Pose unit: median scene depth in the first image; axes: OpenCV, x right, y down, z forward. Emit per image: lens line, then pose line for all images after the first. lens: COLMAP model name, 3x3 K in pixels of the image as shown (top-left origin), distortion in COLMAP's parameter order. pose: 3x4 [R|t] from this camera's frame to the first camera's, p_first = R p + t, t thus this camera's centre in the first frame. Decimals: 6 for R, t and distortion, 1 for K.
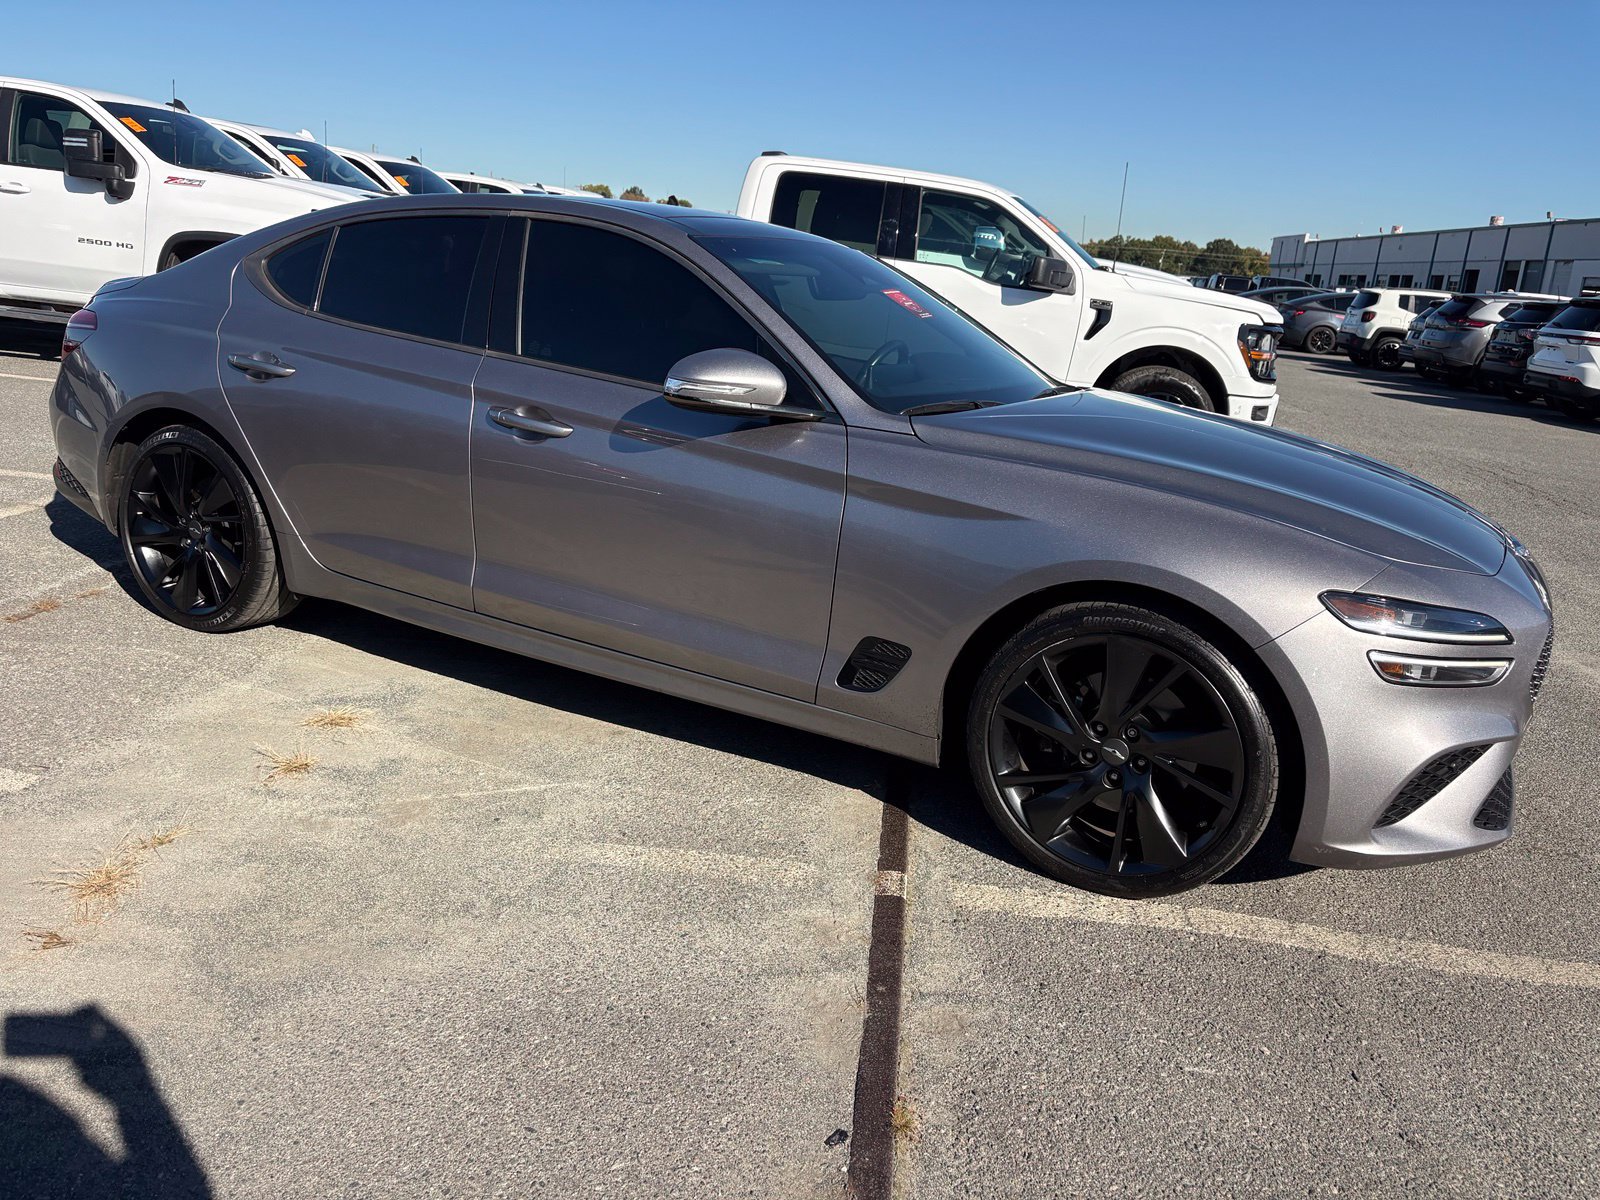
lens RADIAL K [[1216.6, 0, 820.4], [0, 1216.6, 596.2], [0, 0, 1]] dist [0.052390, -0.056659]
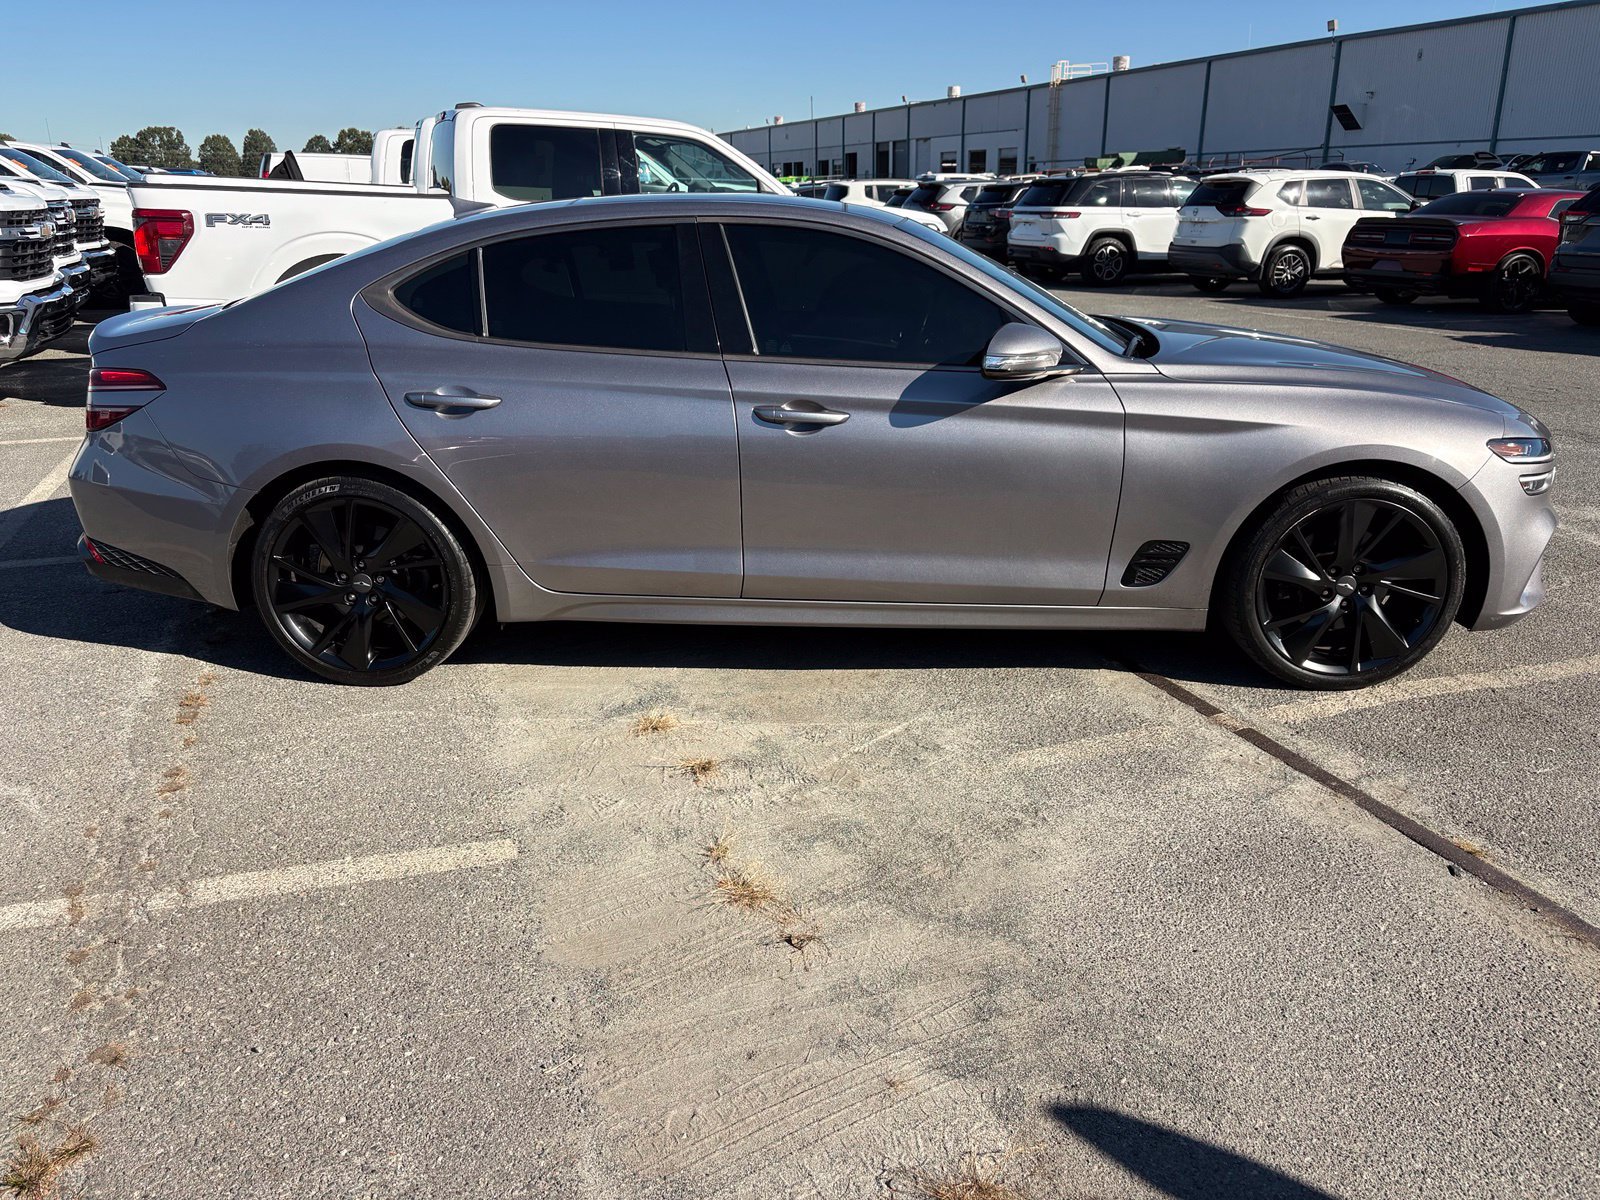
lens RADIAL K [[1216.6, 0, 791.0], [0, 1216.6, 586.9], [0, 0, 1]] dist [0.052390, -0.056659]
pose [[0.899411, -0.211137, 0.382728, -0.270789], [0.186772, 0.977279, 0.100214, -0.039753], [-0.395190, -0.018651, 0.918410, -0.001692]]
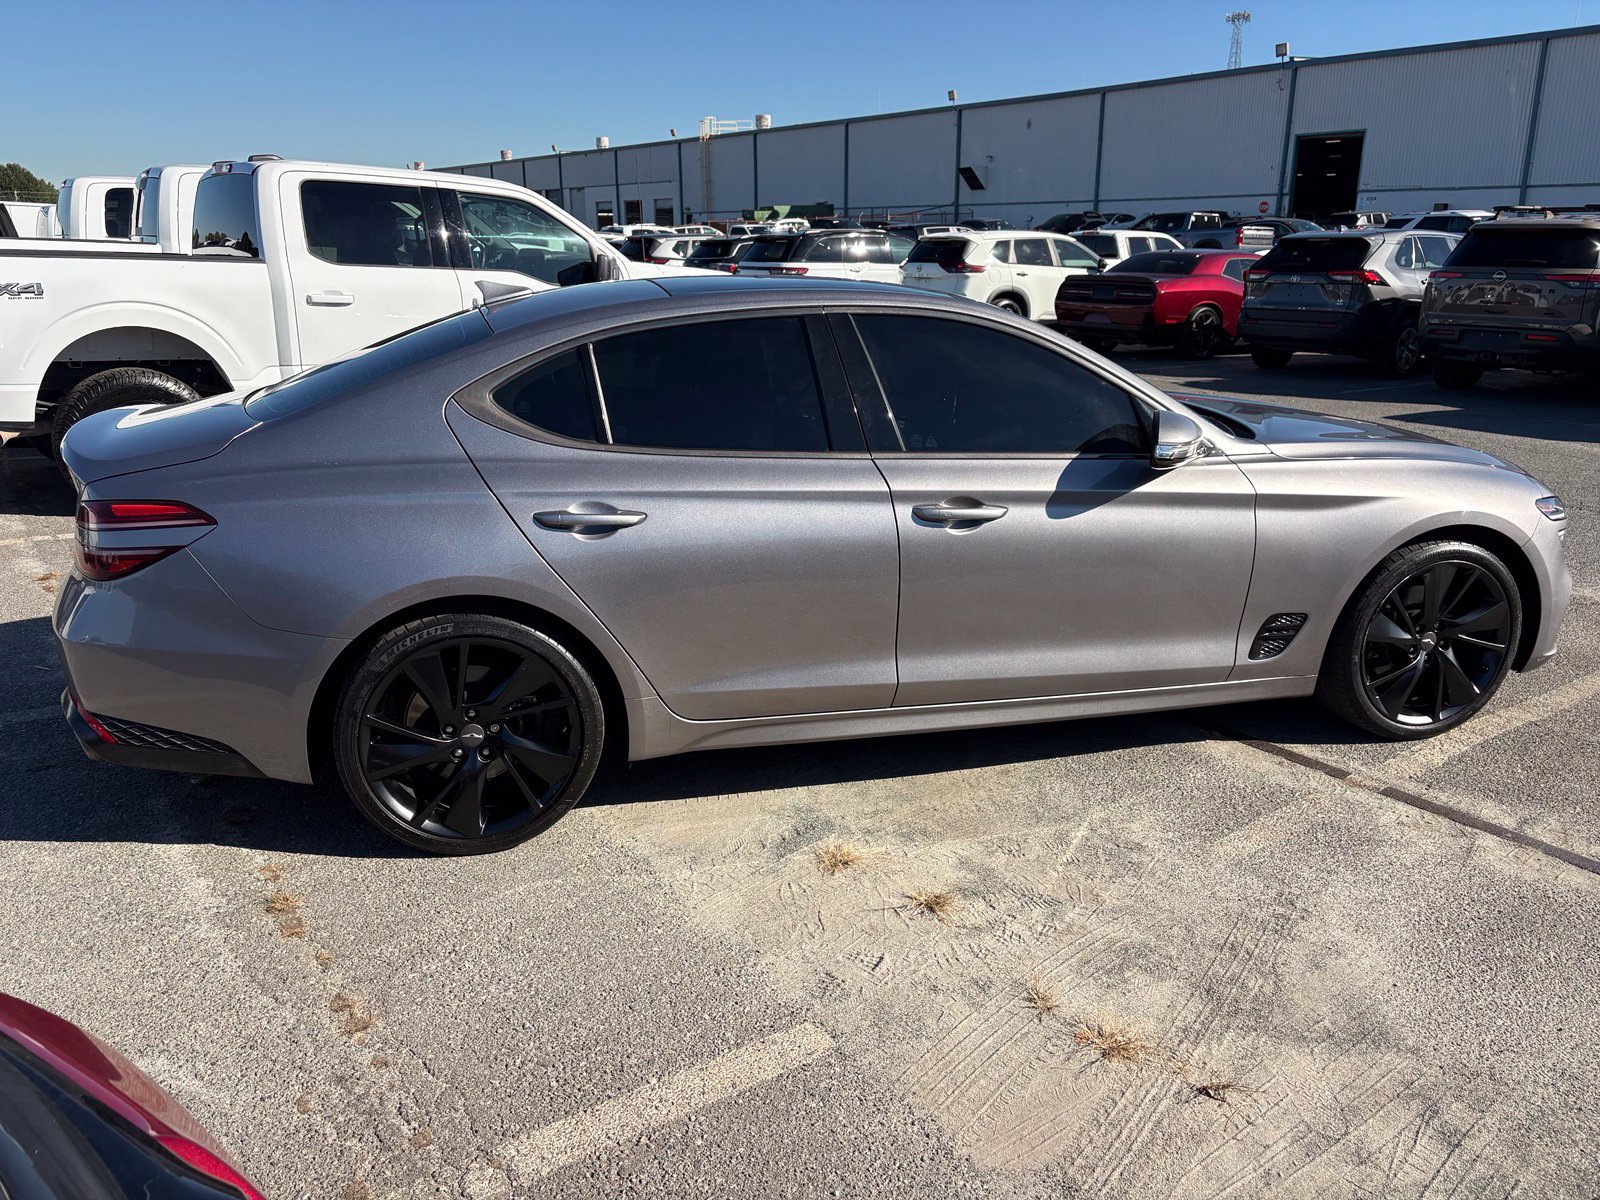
lens RADIAL K [[1216.6, 0, 804.2], [0, 1216.6, 589.3], [0, 0, 1]] dist [0.052390, -0.056659]
pose [[0.739656, -0.259383, 0.620991, -0.388921], [0.232159, 0.964441, 0.126317, -0.093604], [-0.631674, 0.050738, 0.773572, 0.108956]]
